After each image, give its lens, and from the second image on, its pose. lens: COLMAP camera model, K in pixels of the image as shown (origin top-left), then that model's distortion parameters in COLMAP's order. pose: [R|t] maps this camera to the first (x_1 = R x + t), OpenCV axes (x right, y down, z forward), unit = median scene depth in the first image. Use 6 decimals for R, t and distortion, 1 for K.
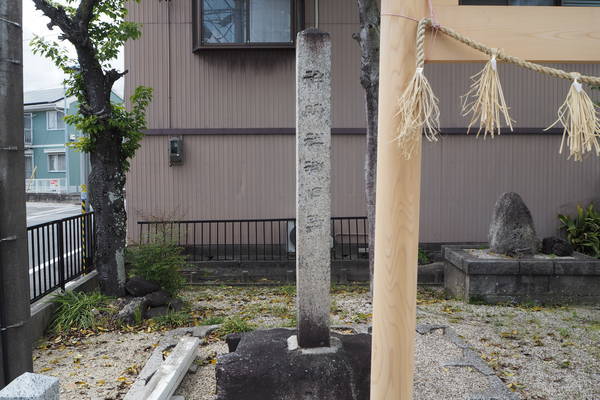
lens RADIAL K [[505.1, 0, 299.2], [0, 505.1, 200.1], [0, 0, 1]] dist [-0.038667, -0.007668]
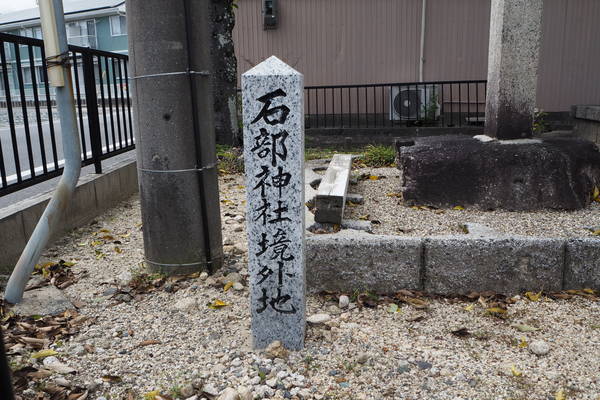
lens RADIAL K [[505.1, 0, 301.3], [0, 505.1, 199.0], [0, 0, 1]] dist [-0.038667, -0.007668]
pose [[0.994382, 0.012510, -0.105111, -0.091321], [0.004912, 0.986469, 0.163874, 0.095970], [0.105739, -0.163470, 0.980865, 0.040914]]
